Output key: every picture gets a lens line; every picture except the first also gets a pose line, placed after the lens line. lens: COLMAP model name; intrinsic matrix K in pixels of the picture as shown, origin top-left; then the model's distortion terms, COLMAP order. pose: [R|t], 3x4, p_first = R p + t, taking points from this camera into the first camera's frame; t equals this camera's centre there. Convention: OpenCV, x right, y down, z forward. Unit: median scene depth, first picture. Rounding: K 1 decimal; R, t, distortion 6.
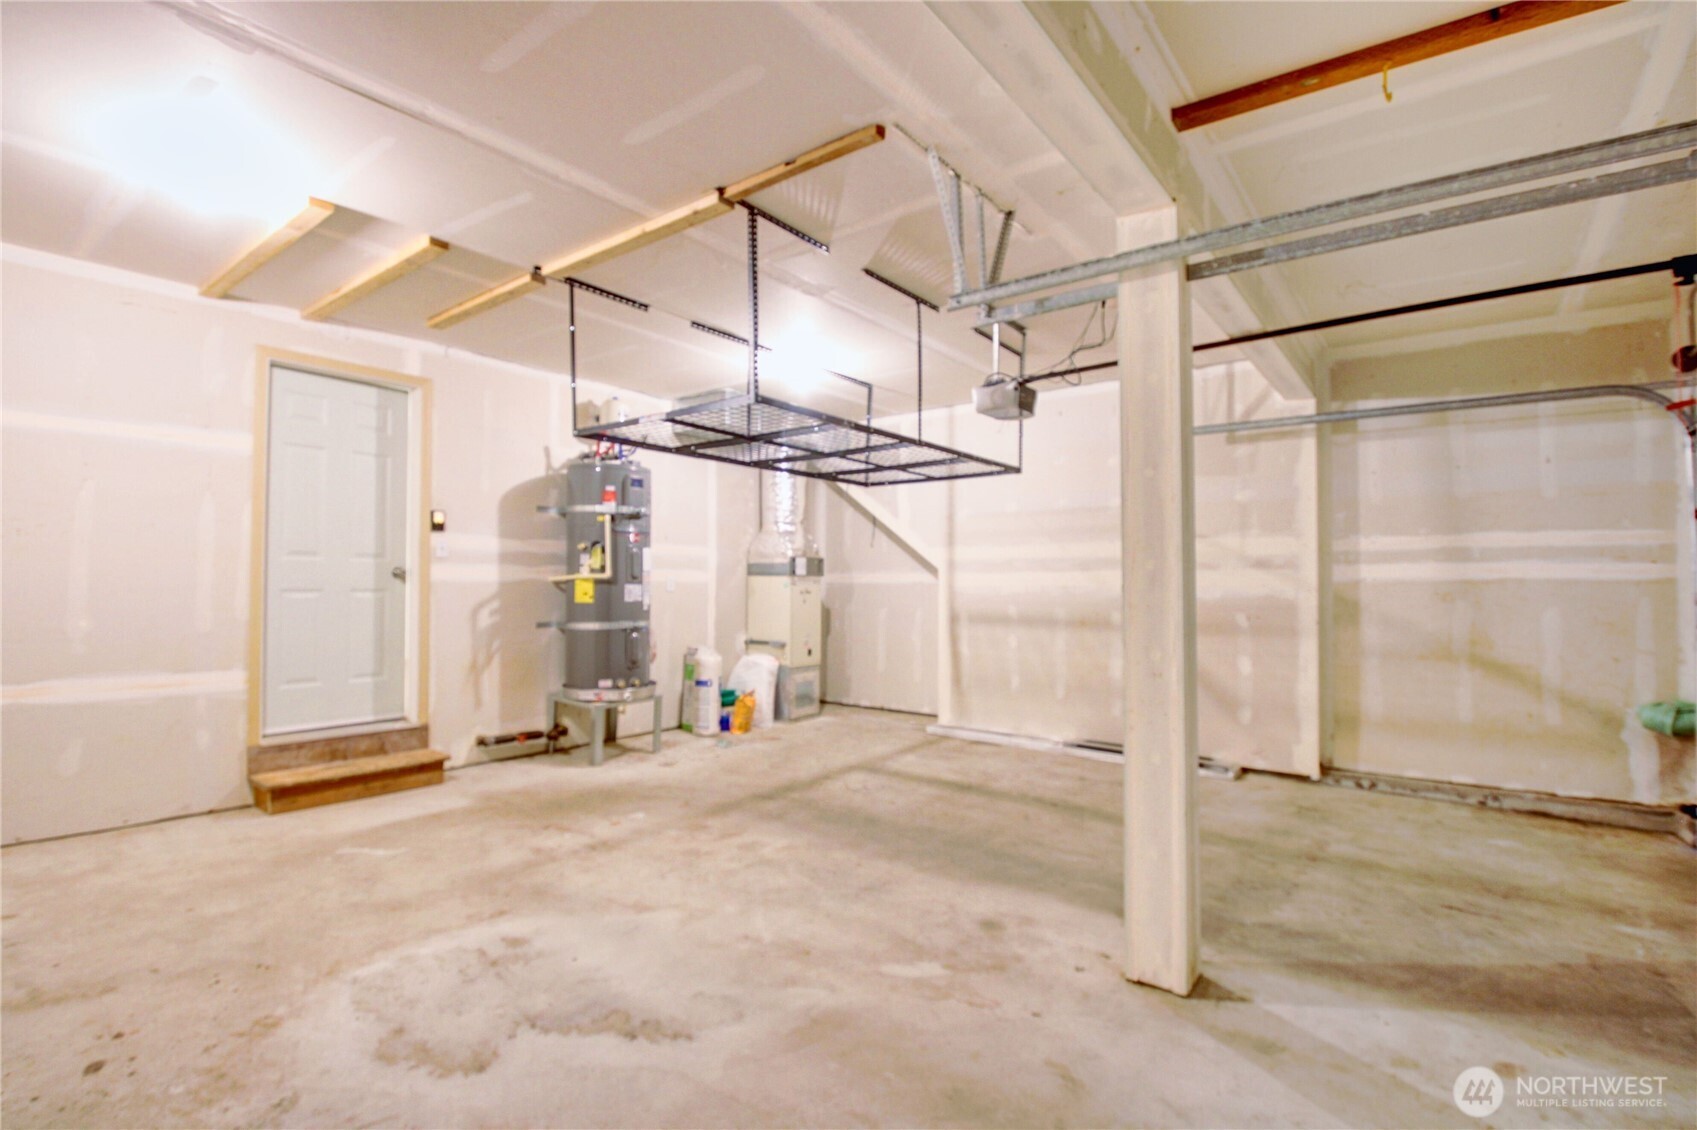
lens RADIAL K [[788.2, 0, 840.5], [0, 788.2, 563.6], [0, 0, 1]] dist [0.018169, -0.026962]
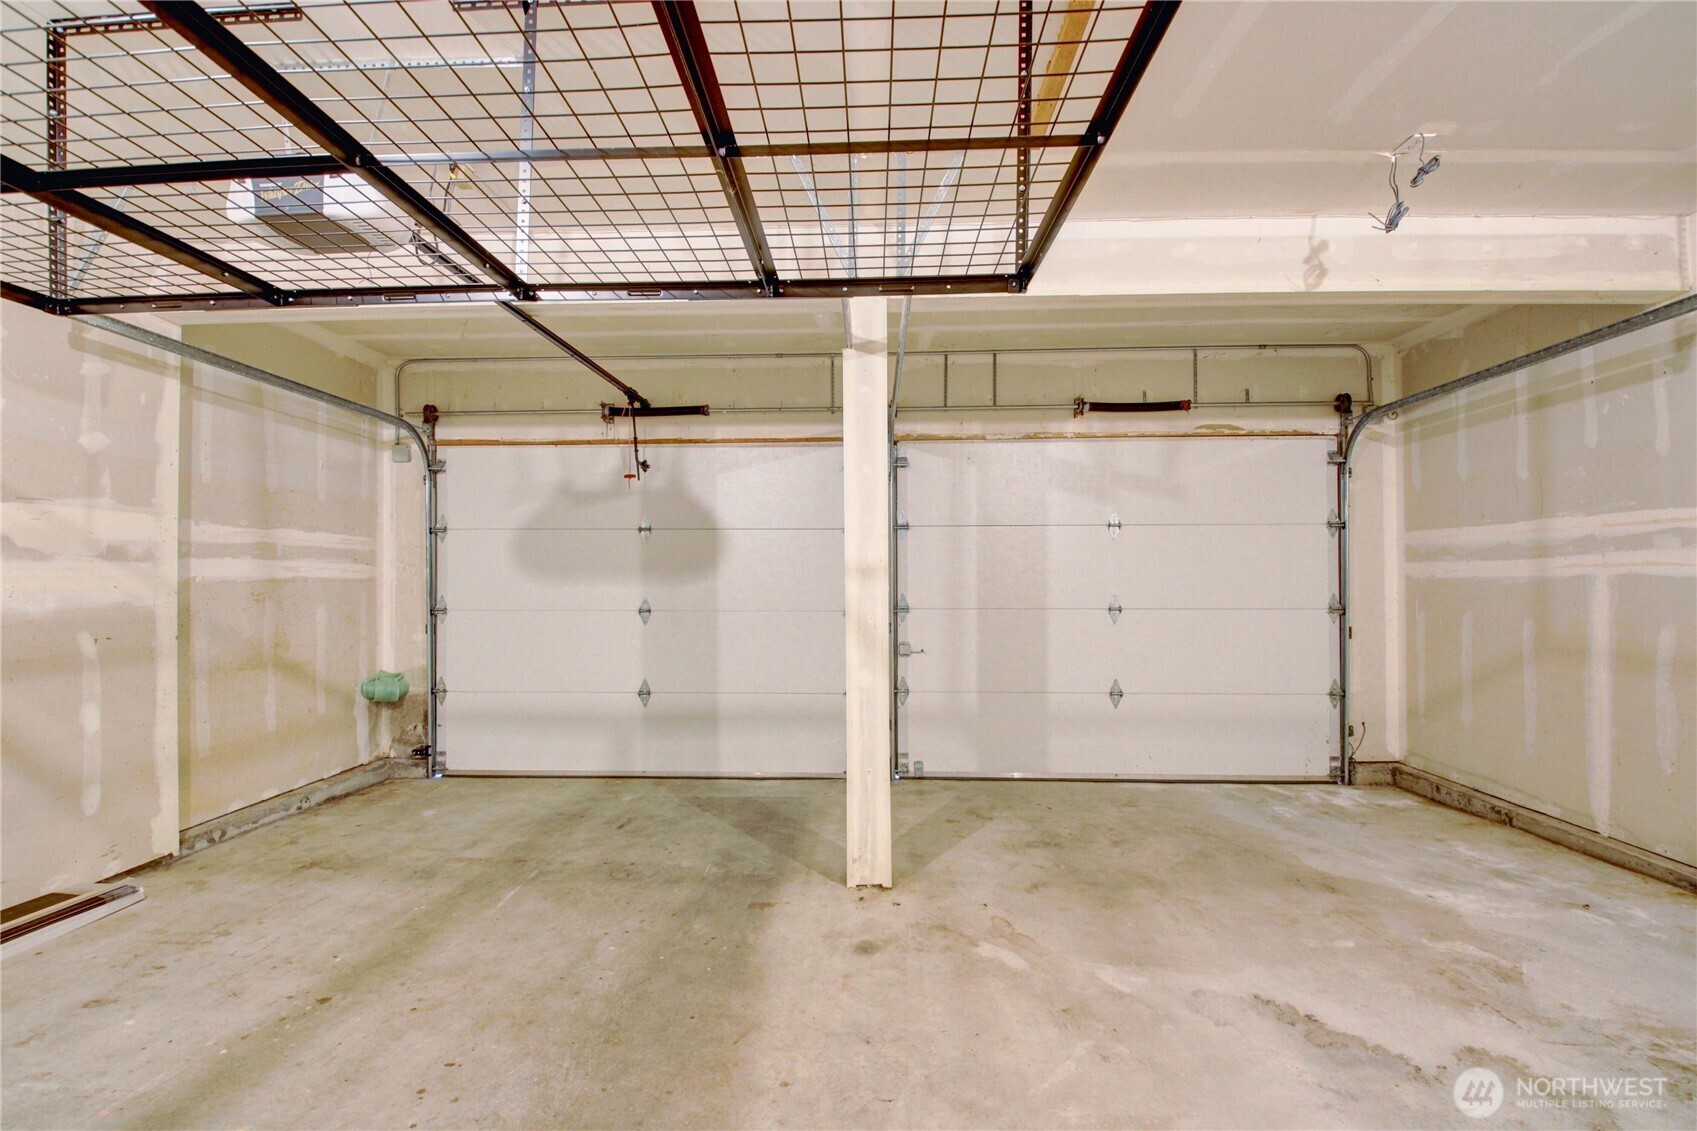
lens RADIAL K [[788.2, 0, 840.5], [0, 788.2, 564.1], [0, 0, 1]] dist [0.018169, -0.026962]
pose [[-0.576827, 0.012280, 0.816774, -0.463316], [-0.020466, 0.999356, -0.029478, 0.022820], [-0.816610, -0.033720, -0.576204, 1.289311]]
